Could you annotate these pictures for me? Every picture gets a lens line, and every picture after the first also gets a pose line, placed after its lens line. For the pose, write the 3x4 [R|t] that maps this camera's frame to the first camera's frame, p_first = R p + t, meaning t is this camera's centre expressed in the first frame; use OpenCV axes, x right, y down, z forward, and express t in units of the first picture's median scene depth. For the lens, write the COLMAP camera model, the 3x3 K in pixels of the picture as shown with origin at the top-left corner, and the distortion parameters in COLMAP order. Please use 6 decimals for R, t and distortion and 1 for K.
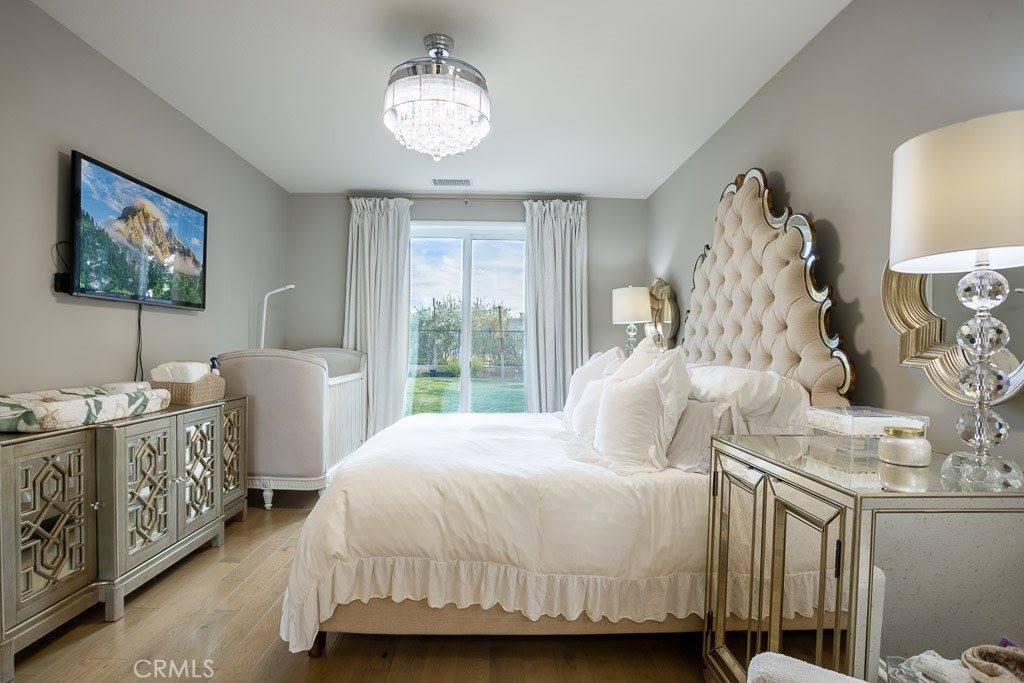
lens RADIAL K [[519.8, 0, 510.6], [0, 519.8, 354.5], [0, 0, 1]] dist [-0.002351, 0.028177]
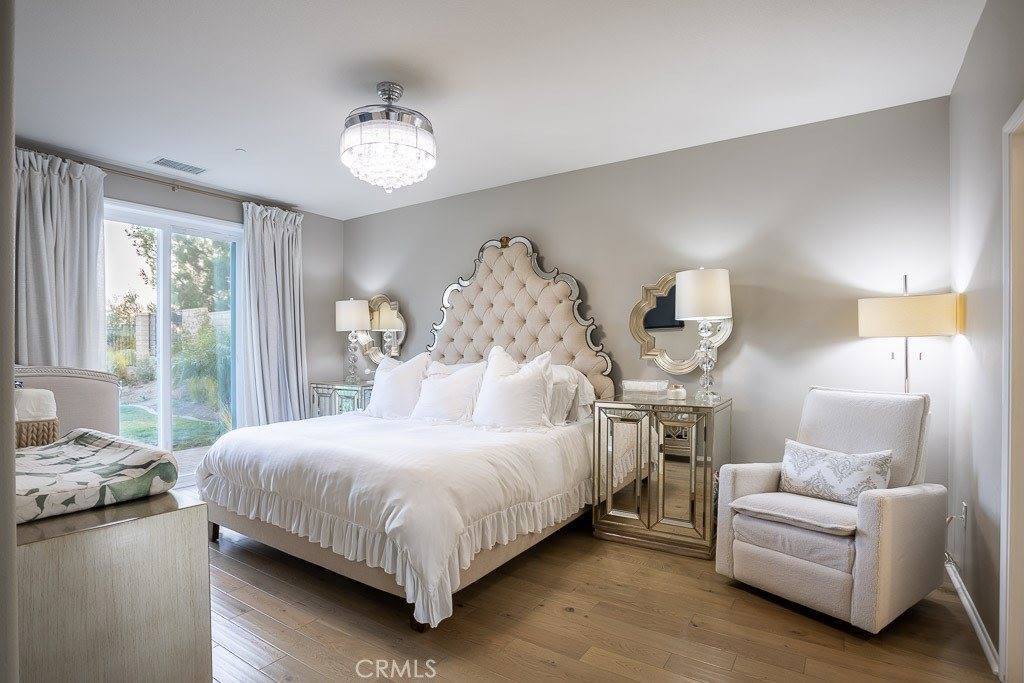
lens RADIAL K [[519.8, 0, 510.6], [0, 519.8, 354.5], [0, 0, 1]] dist [-0.002351, 0.028177]
pose [[0.600915, -0.025504, 0.798906, -0.916152], [0.032918, 0.999433, 0.007145, -0.019774], [-0.798635, 0.022005, 0.601414, 0.107174]]
